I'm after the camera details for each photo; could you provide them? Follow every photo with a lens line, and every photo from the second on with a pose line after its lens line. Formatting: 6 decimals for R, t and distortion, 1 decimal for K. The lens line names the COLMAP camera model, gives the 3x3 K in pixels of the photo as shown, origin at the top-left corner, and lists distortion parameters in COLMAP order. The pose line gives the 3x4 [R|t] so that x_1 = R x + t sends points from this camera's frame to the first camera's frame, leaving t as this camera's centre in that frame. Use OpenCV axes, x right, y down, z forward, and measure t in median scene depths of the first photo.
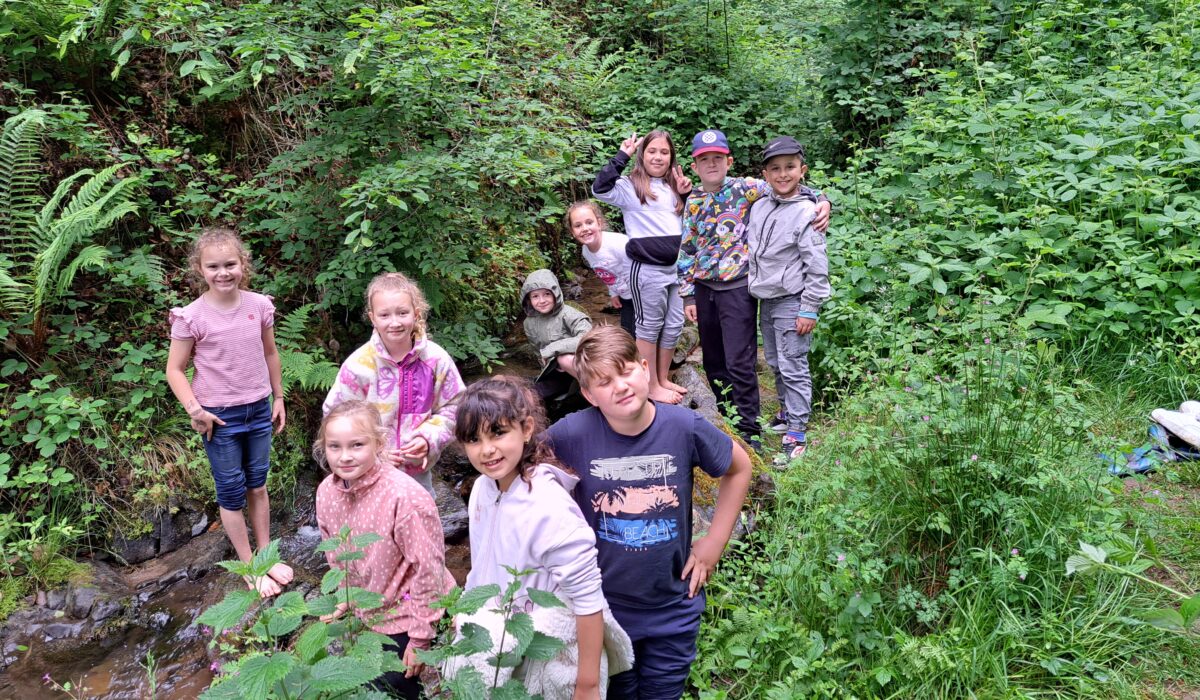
lens RADIAL K [[839.0, 0, 600.0], [0, 839.0, 350.0], [0, 0, 1]] dist [0.046291, -0.091203]
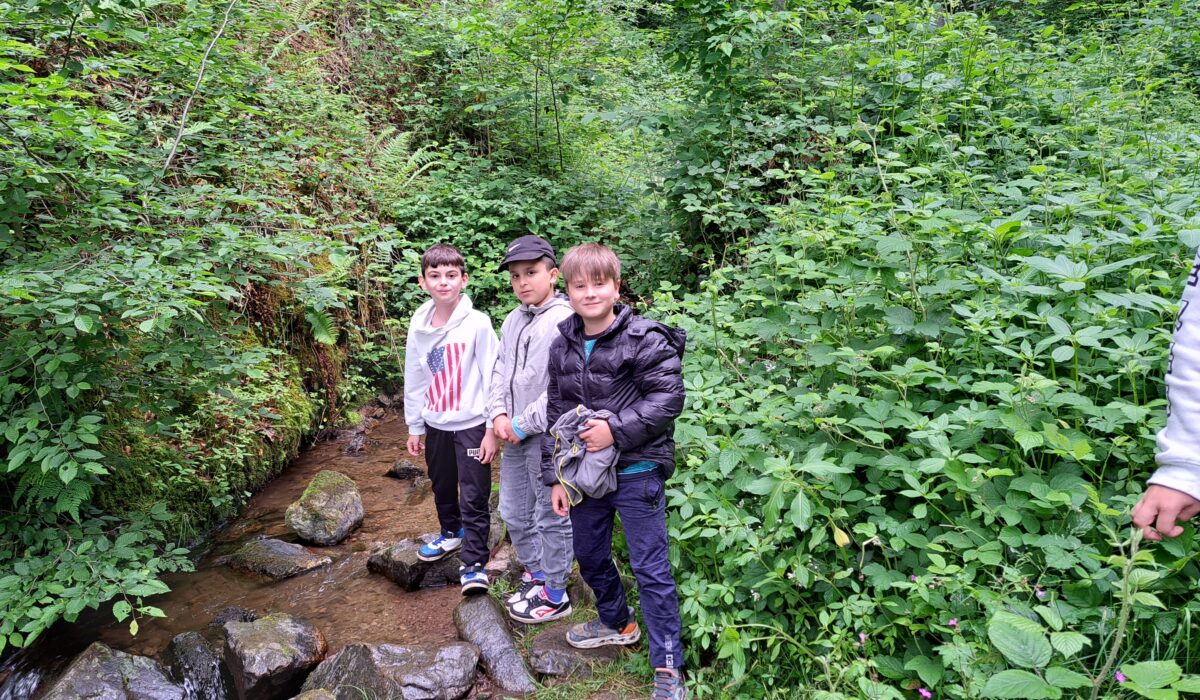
lens RADIAL K [[839.0, 0, 600.0], [0, 839.0, 350.0], [0, 0, 1]] dist [0.046291, -0.091203]
pose [[0.985798, 0.002105, 0.167924, 0.070229], [0.018936, 0.992151, -0.123602, -0.065582], [-0.166866, 0.125026, 0.978021, 0.255898]]
